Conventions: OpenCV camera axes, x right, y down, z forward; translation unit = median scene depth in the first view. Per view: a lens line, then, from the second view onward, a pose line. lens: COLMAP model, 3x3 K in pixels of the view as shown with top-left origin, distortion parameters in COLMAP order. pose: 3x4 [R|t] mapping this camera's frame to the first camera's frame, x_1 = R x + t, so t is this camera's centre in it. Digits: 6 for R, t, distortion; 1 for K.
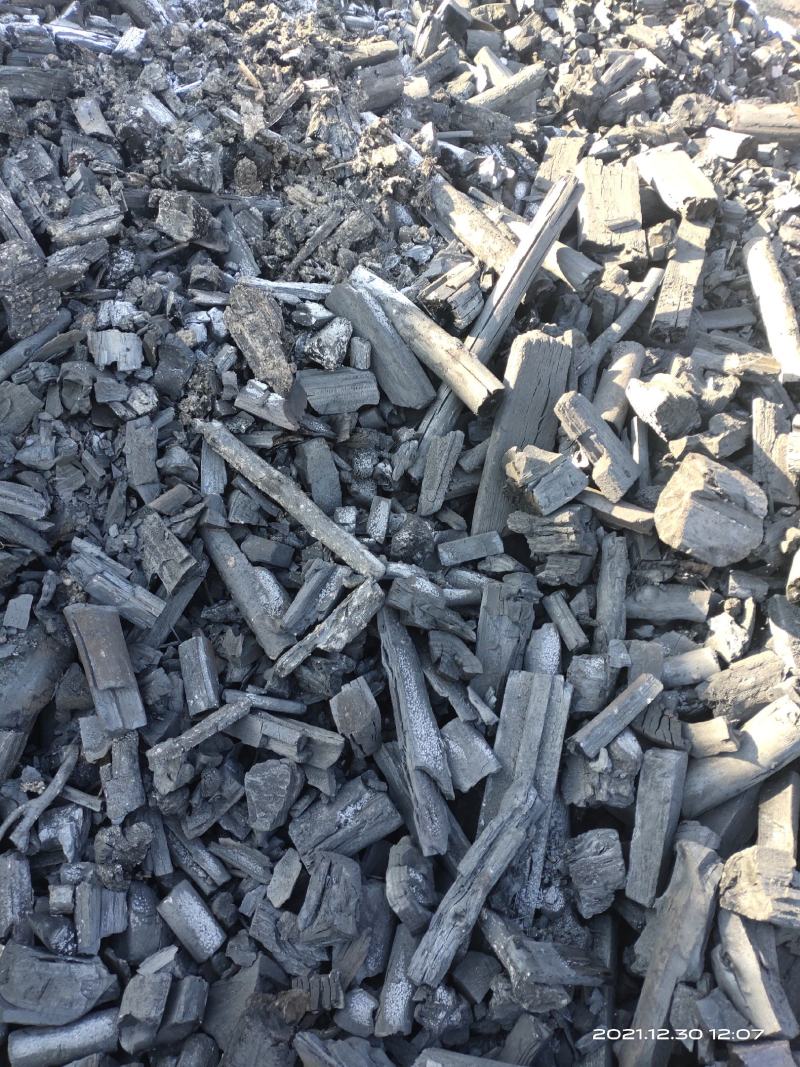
lens RADIAL K [[848.2, 0, 400.0], [0, 848.2, 533.5], [0, 0, 1]] dist [0.070889, -0.136383]
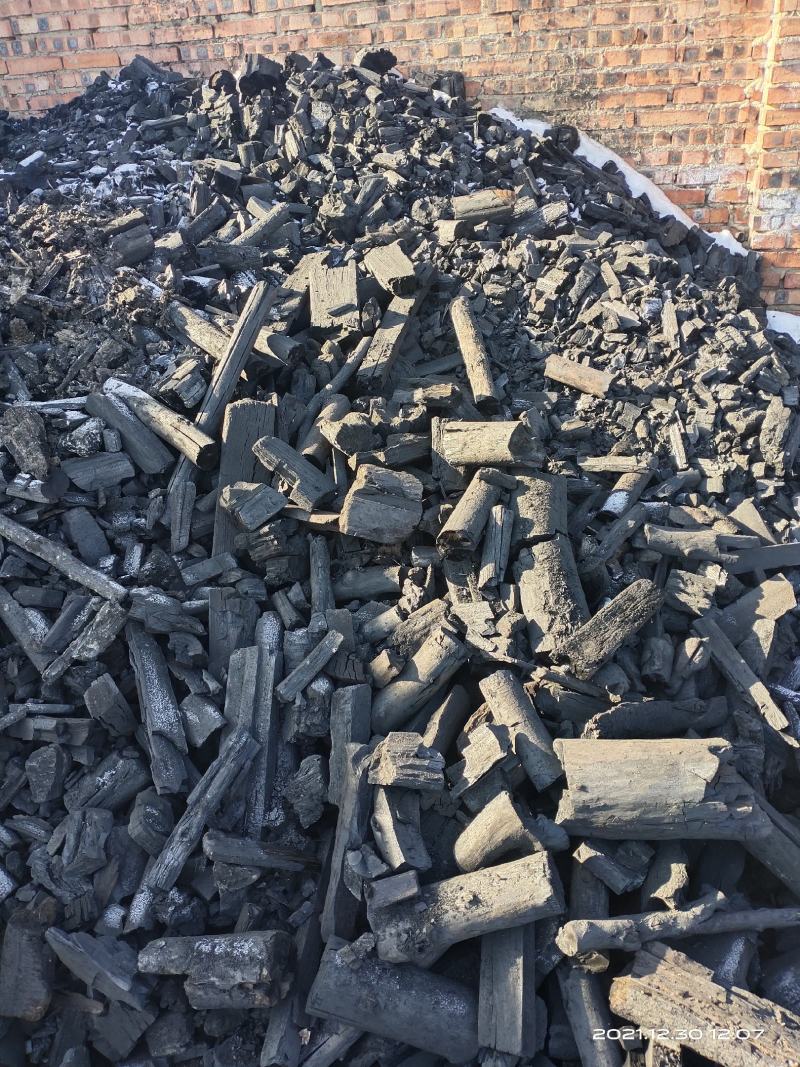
lens RADIAL K [[848.2, 0, 400.0], [0, 848.2, 533.5], [0, 0, 1]] dist [0.070889, -0.136383]
pose [[0.981028, -0.192021, -0.026676, 0.397703], [0.186644, 0.972708, -0.137851, 0.190504], [0.052419, 0.130257, 0.990094, -0.251745]]
